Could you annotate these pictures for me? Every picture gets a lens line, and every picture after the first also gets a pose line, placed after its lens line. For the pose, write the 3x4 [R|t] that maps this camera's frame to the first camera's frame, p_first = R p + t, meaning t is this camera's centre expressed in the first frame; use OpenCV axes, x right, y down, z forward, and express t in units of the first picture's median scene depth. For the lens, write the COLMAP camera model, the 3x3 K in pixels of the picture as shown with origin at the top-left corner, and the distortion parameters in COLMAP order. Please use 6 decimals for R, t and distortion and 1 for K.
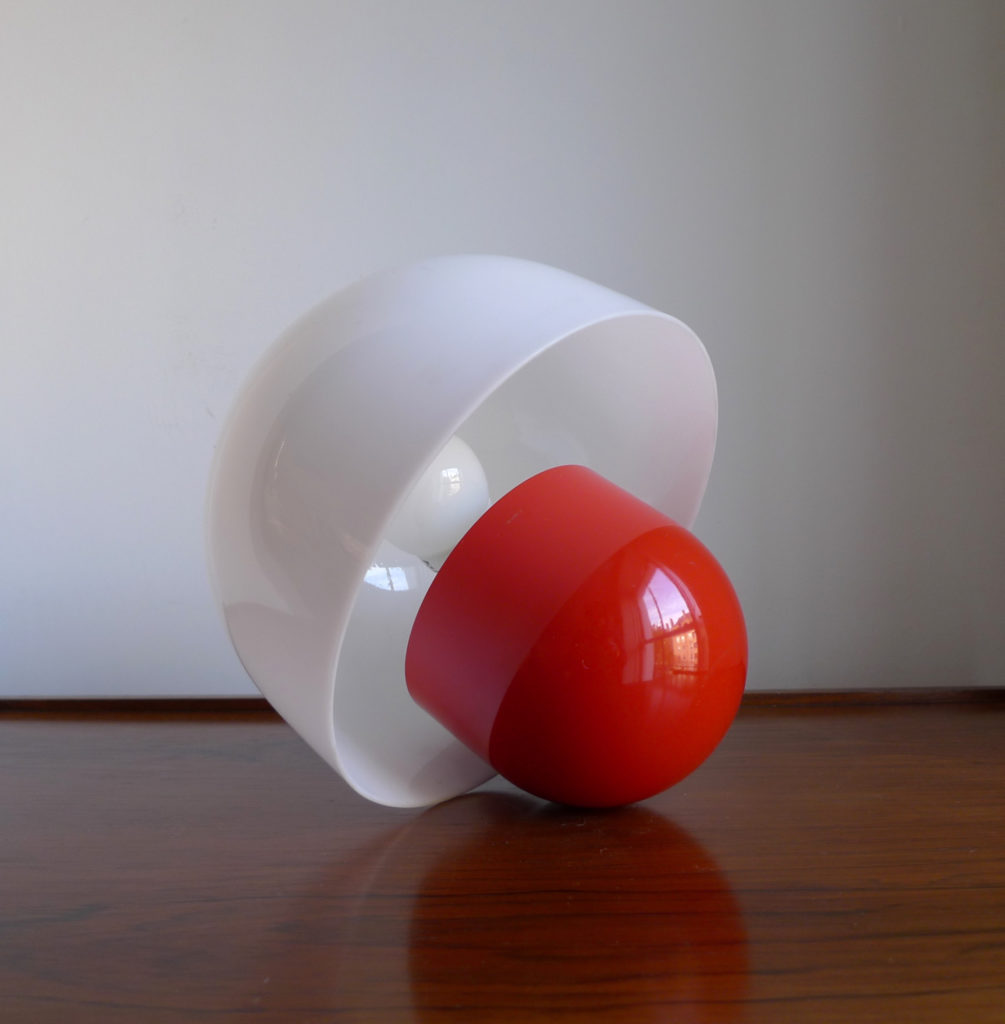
lens RADIAL K [[967.6, 0, 502.5], [0, 967.6, 512.0], [0, 0, 1]] dist [-0.004747, -0.008145]
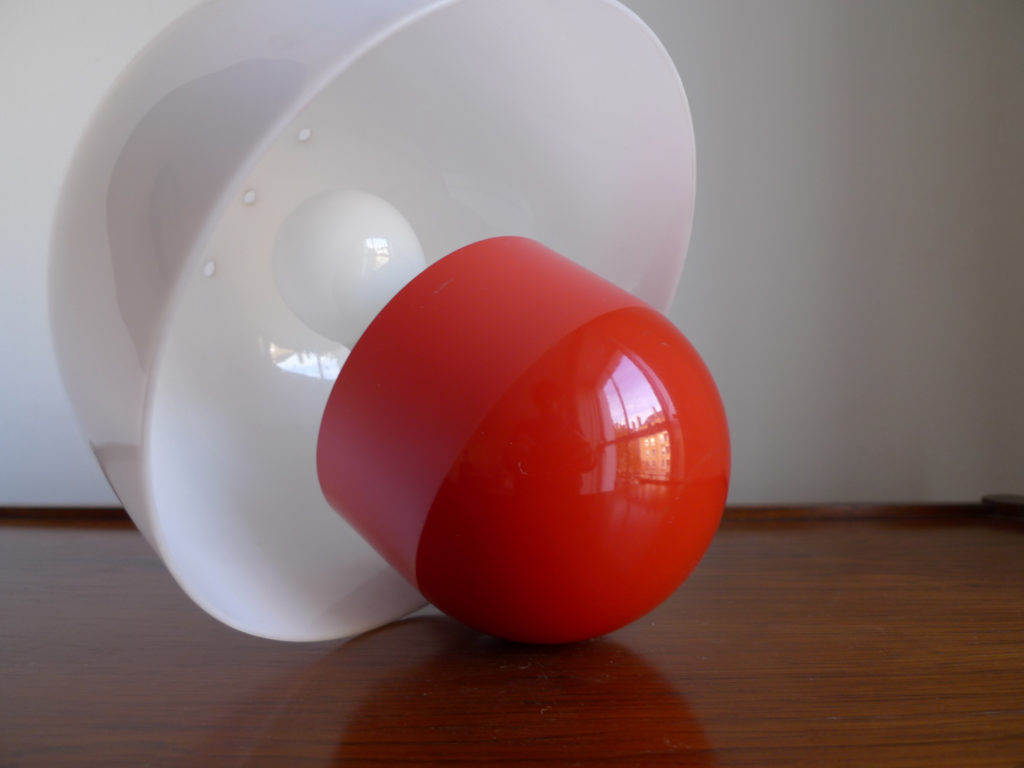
lens RADIAL K [[713.4, 0, 512.0], [0, 713.4, 384.0], [0, 0, 1]] dist [-0.000598, -0.000416]
pose [[0.999834, 0.006214, -0.017123, 0.077392], [-0.005918, 0.999833, 0.017295, 0.072727], [0.017228, -0.017191, 0.999704, 0.393305]]
